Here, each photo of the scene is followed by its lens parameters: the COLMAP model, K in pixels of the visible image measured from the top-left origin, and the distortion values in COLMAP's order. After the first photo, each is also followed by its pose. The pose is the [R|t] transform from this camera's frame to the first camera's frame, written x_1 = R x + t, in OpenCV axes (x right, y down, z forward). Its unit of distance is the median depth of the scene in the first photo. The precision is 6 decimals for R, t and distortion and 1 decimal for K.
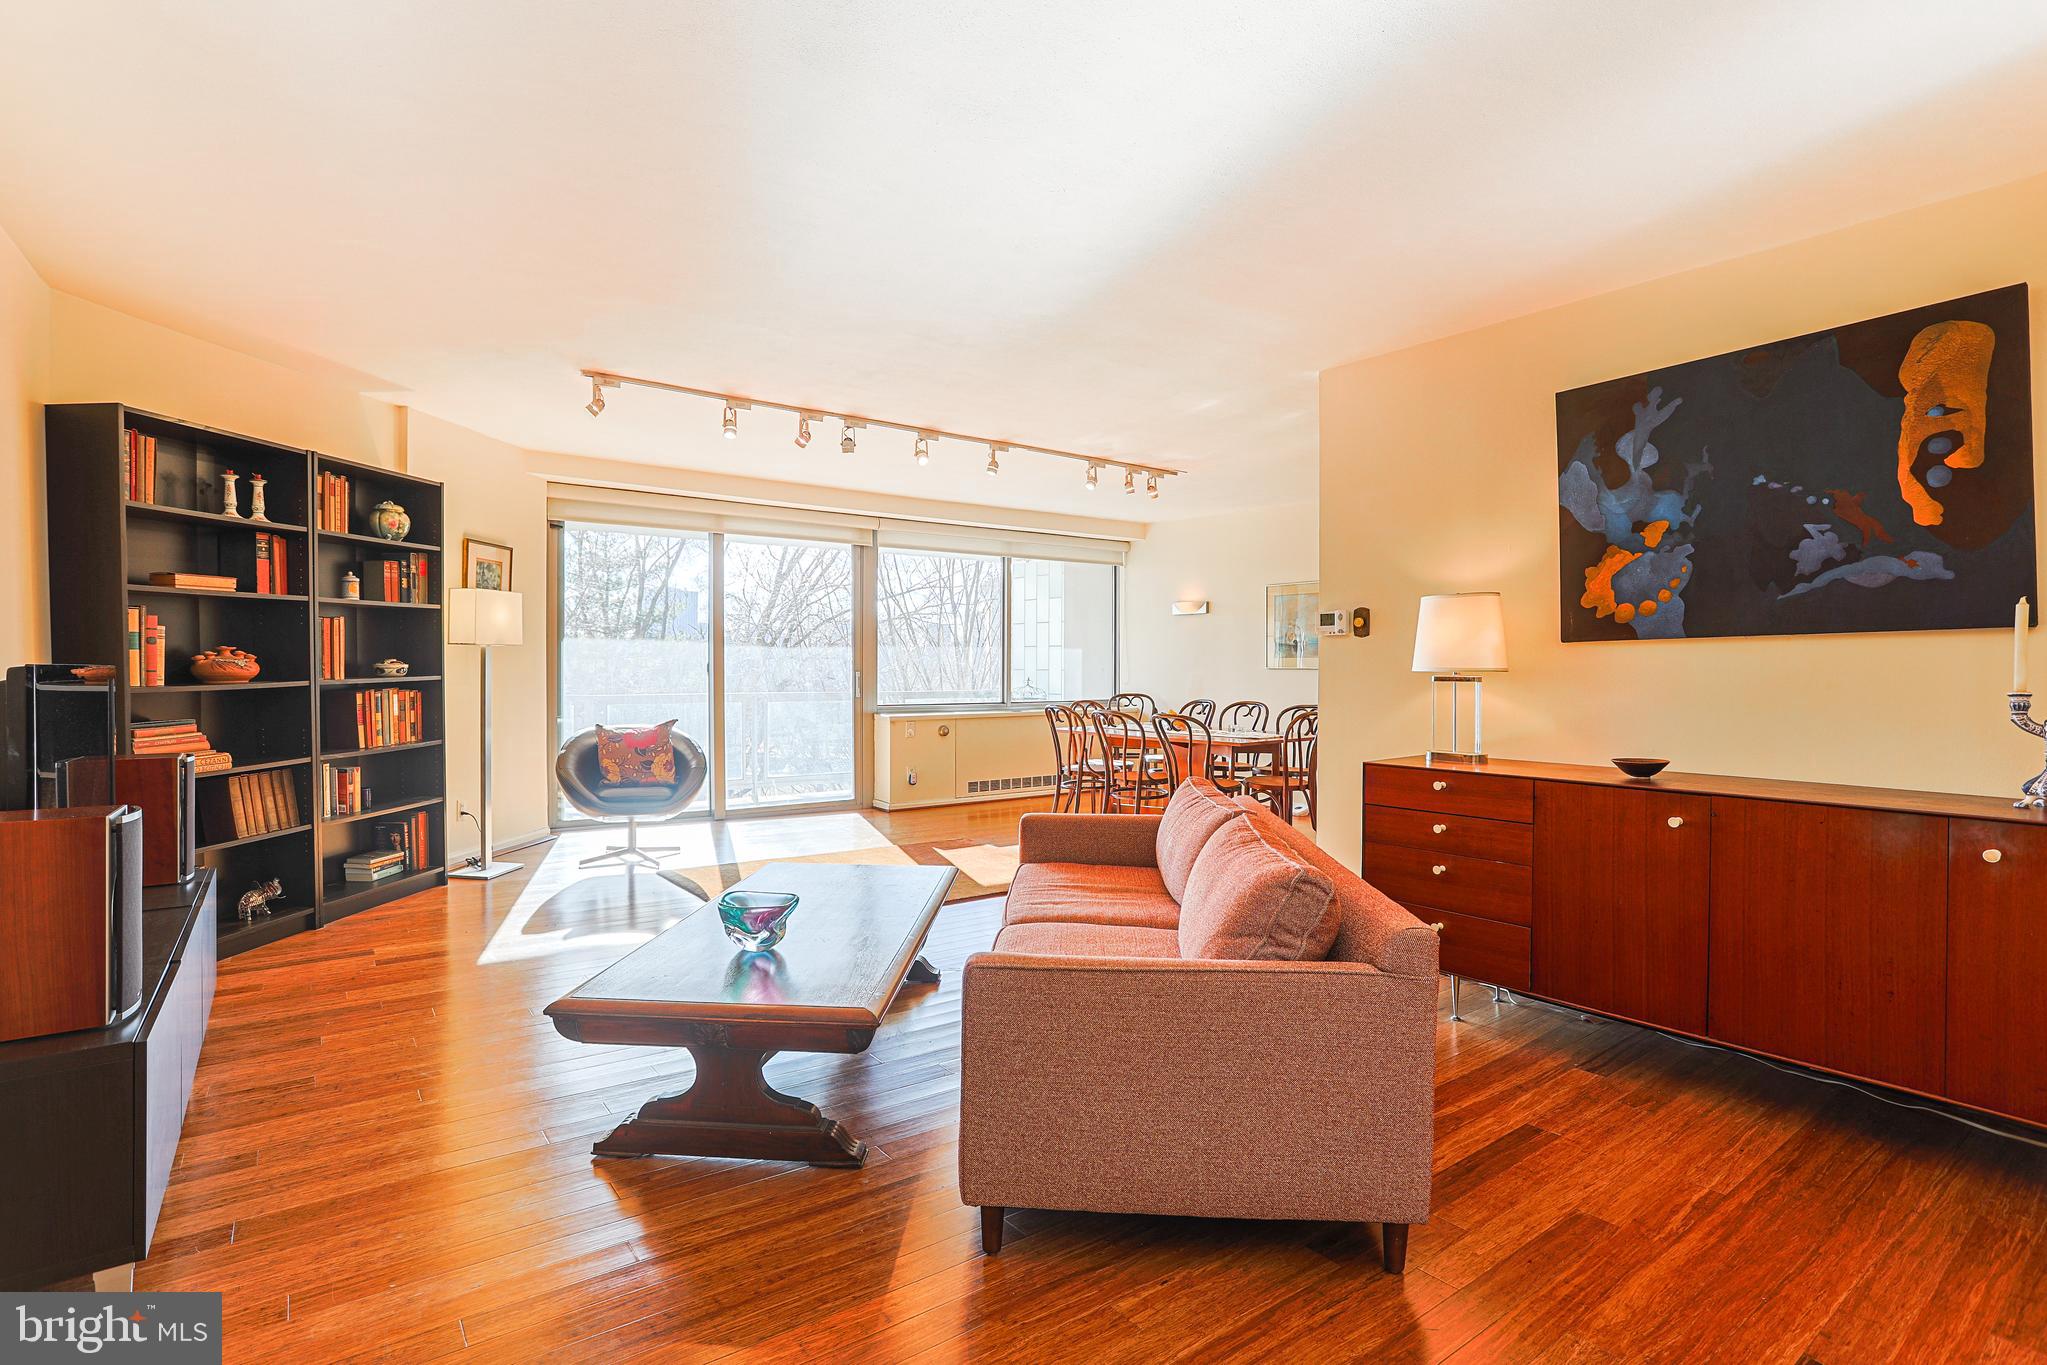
lens RADIAL K [[982.5, 0, 1019.8], [0, 982.5, 676.5], [0, 0, 1]] dist [-0.064643, 0.032684]
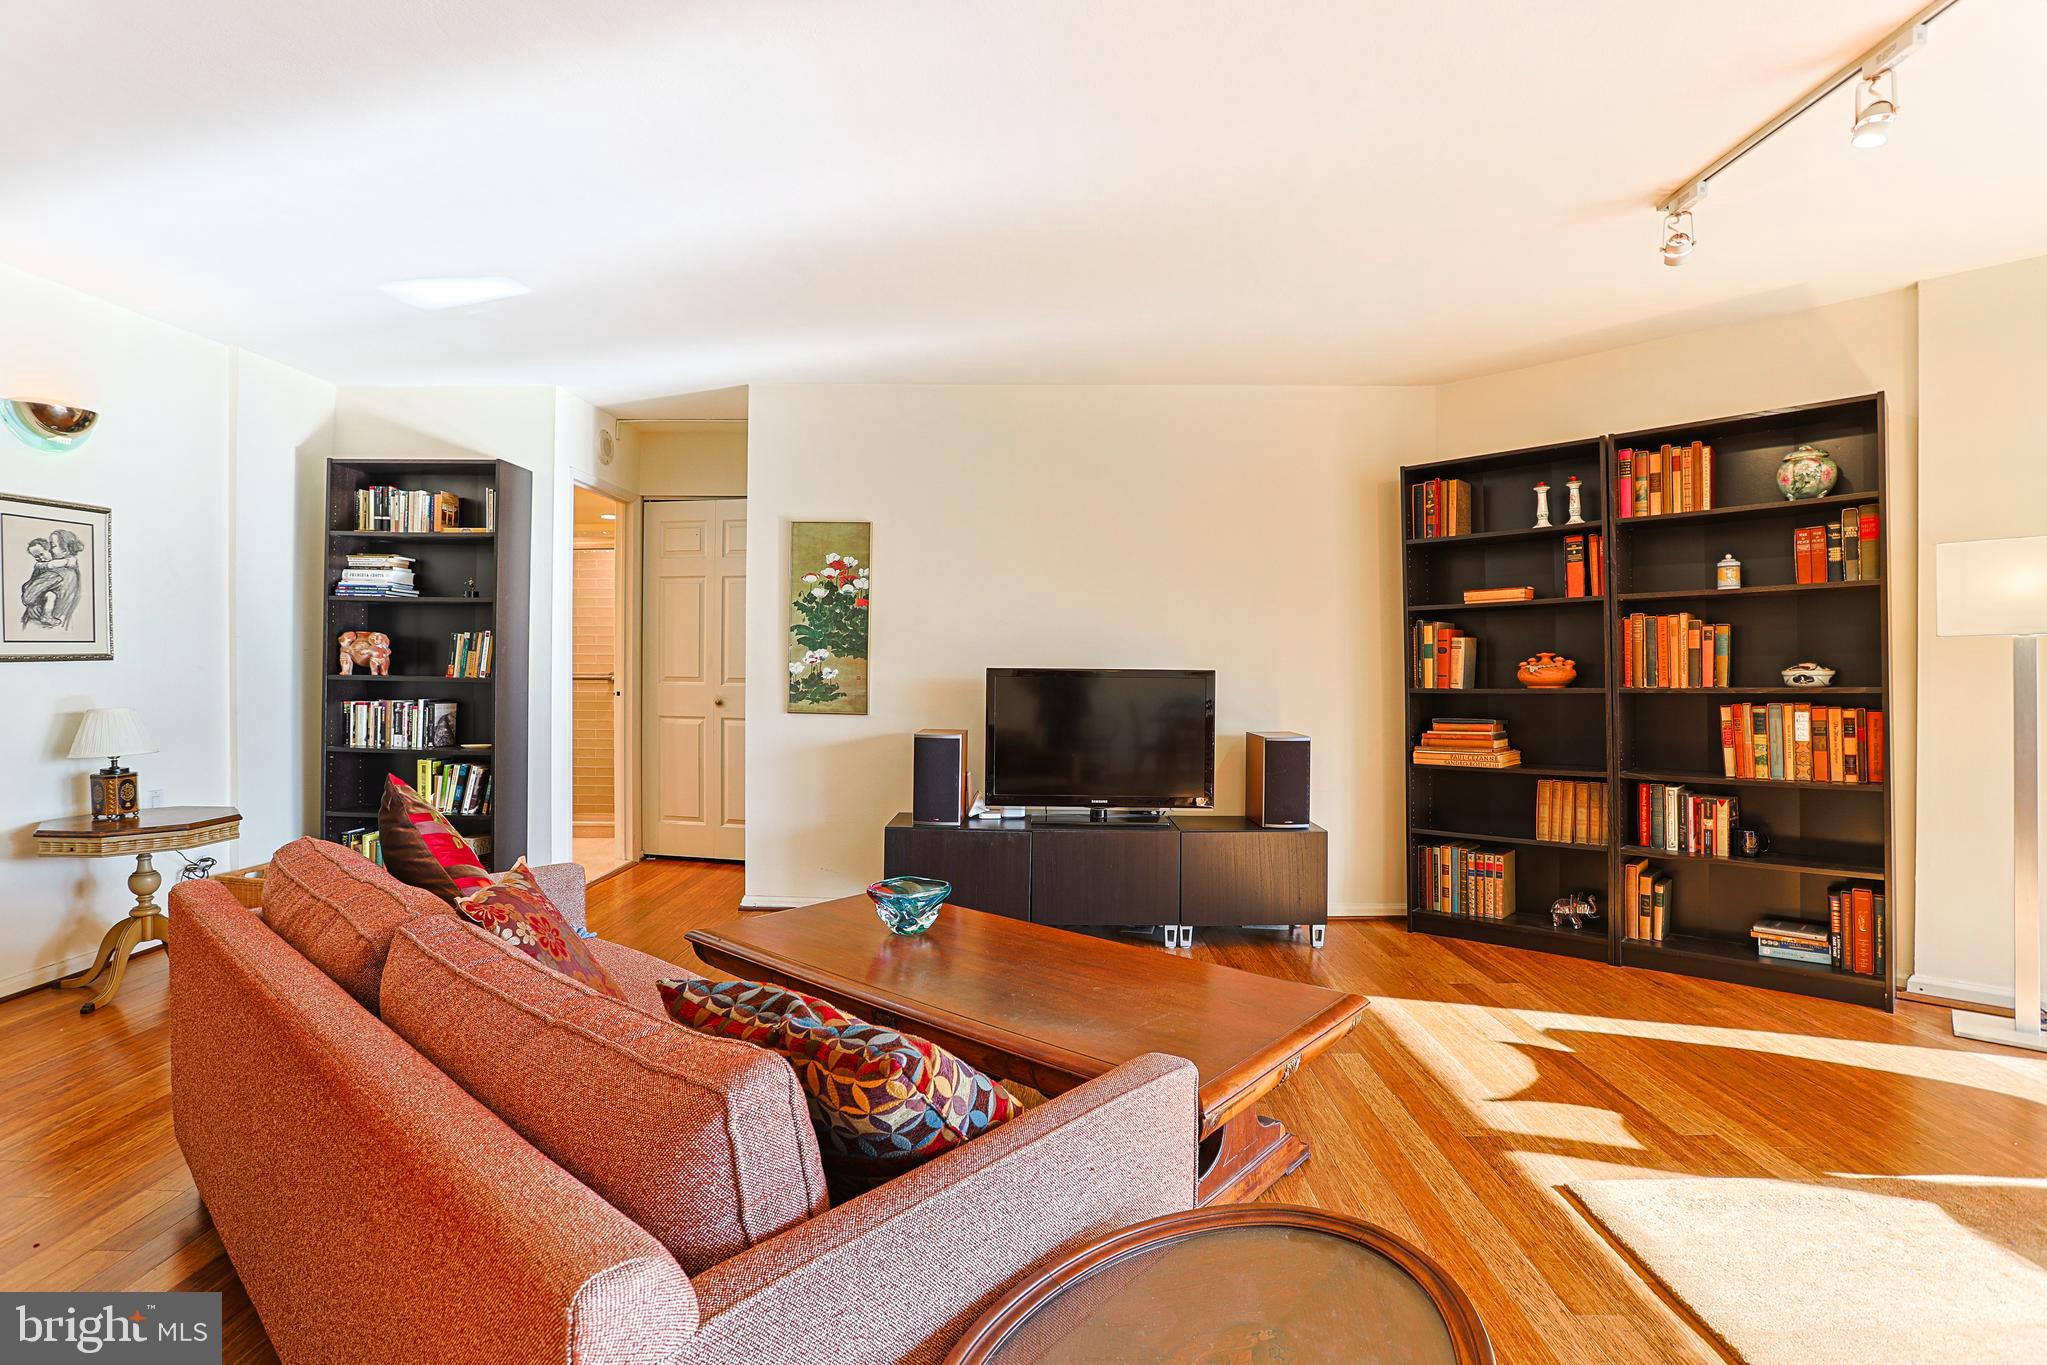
lens RADIAL K [[982.5, 0, 1019.8], [0, 982.5, 676.5], [0, 0, 1]] dist [-0.064643, 0.032684]
pose [[-0.618747, -0.003208, -0.785584, 0.384140], [-0.016208, 0.999831, 0.008682, -0.006518], [0.785424, 0.018105, -0.618694, 1.358030]]
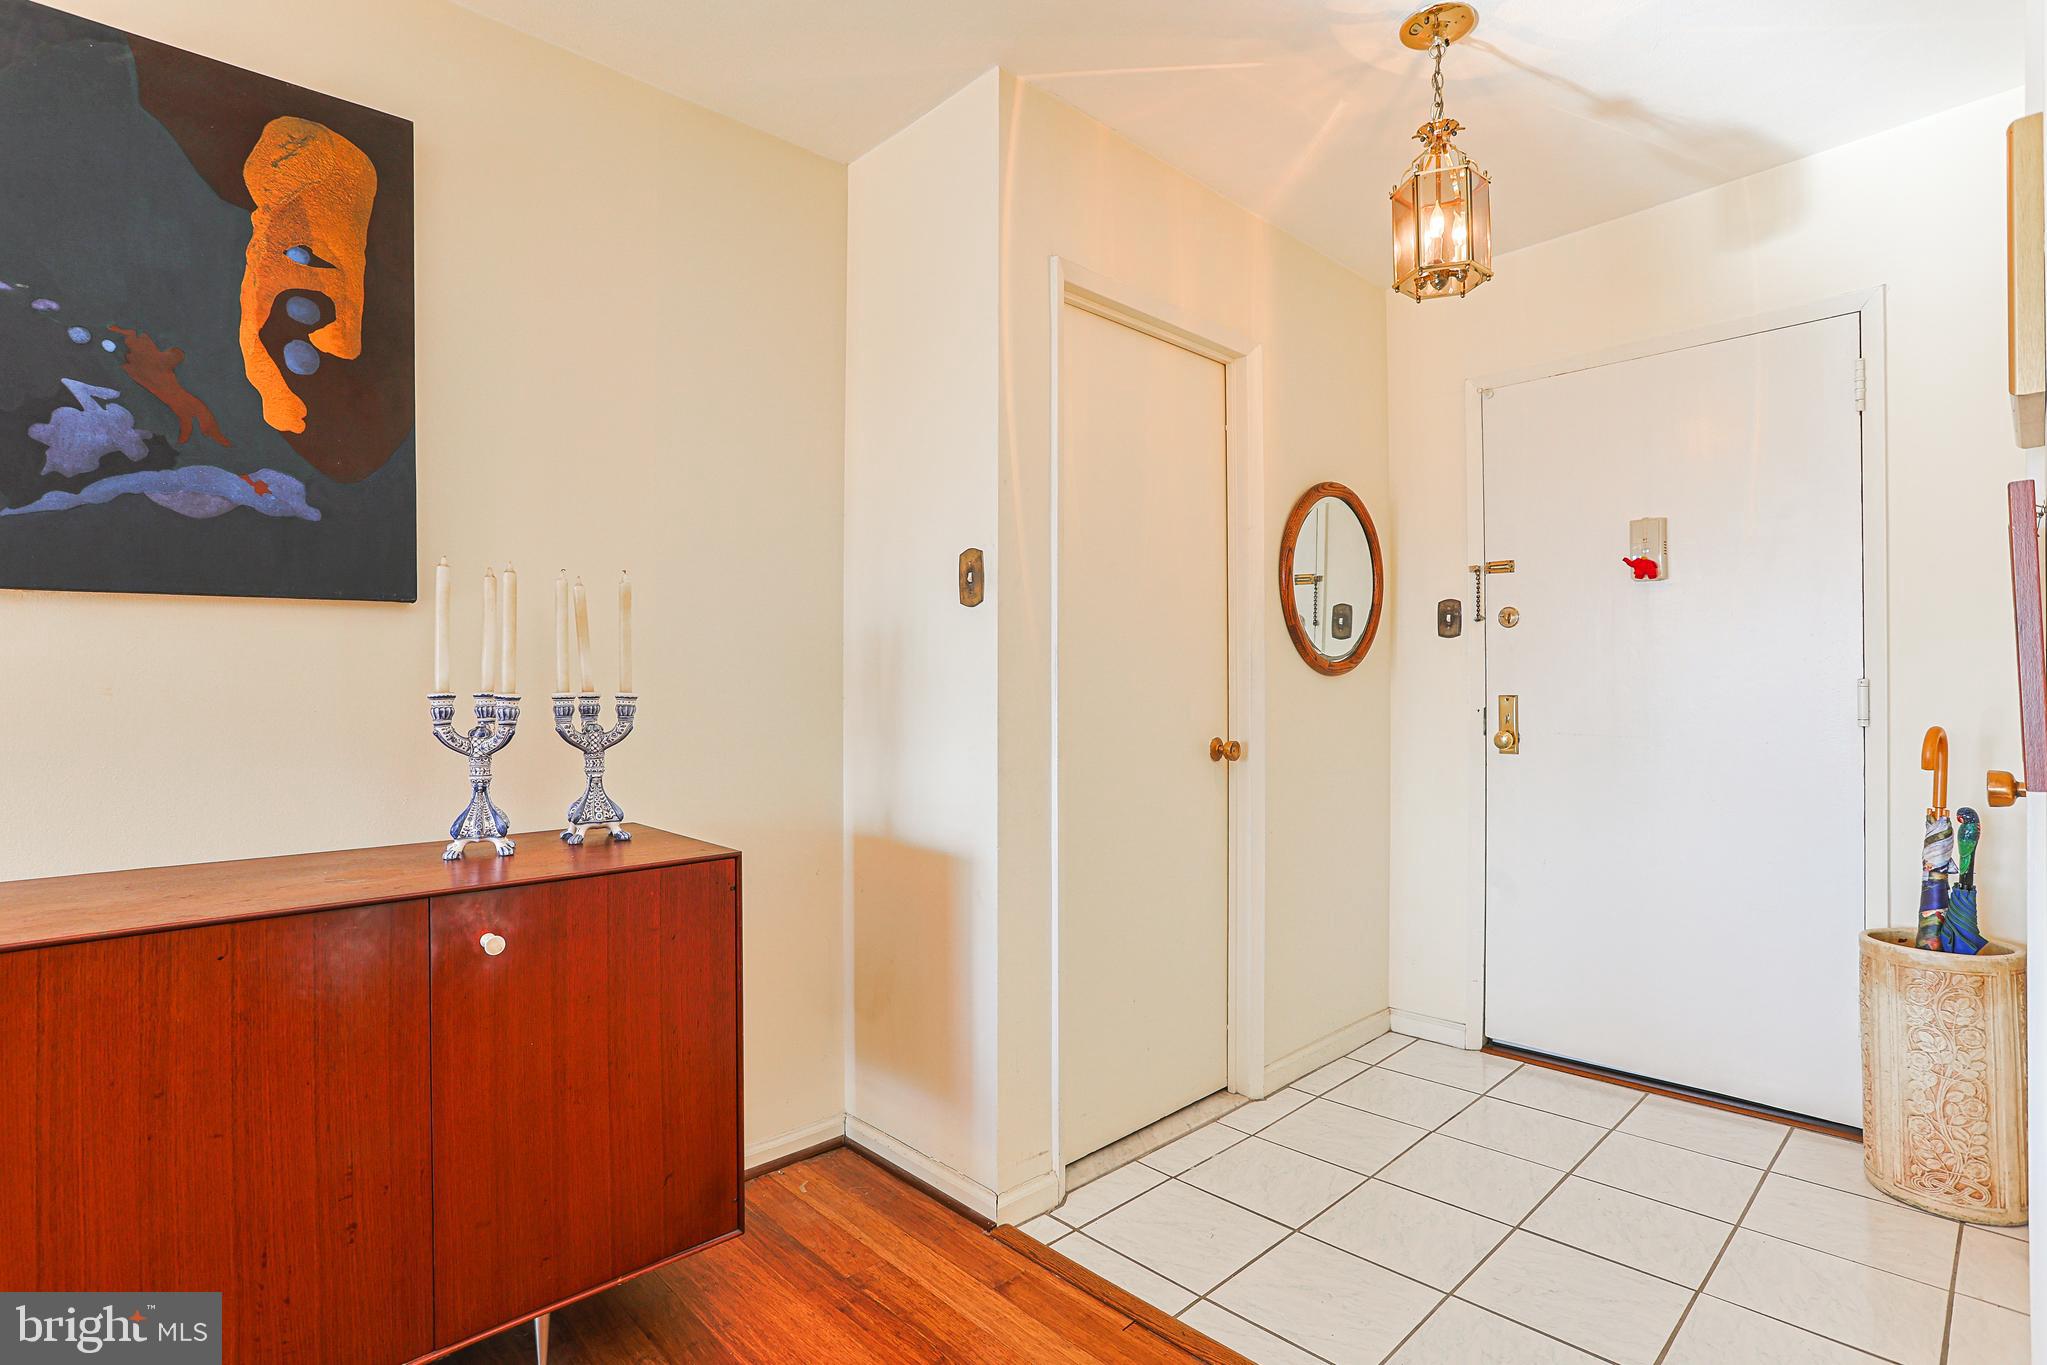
lens RADIAL K [[1013.1, 0, 1027.8], [0, 1013.1, 667.6], [0, 0, 1]] dist [-0.065148, 0.035483]
pose [[-0.121820, 0.010303, 0.992499, 0.192624], [0.010332, 0.999905, -0.009112, 0.006330], [-0.992498, 0.009145, -0.121915, 0.454905]]
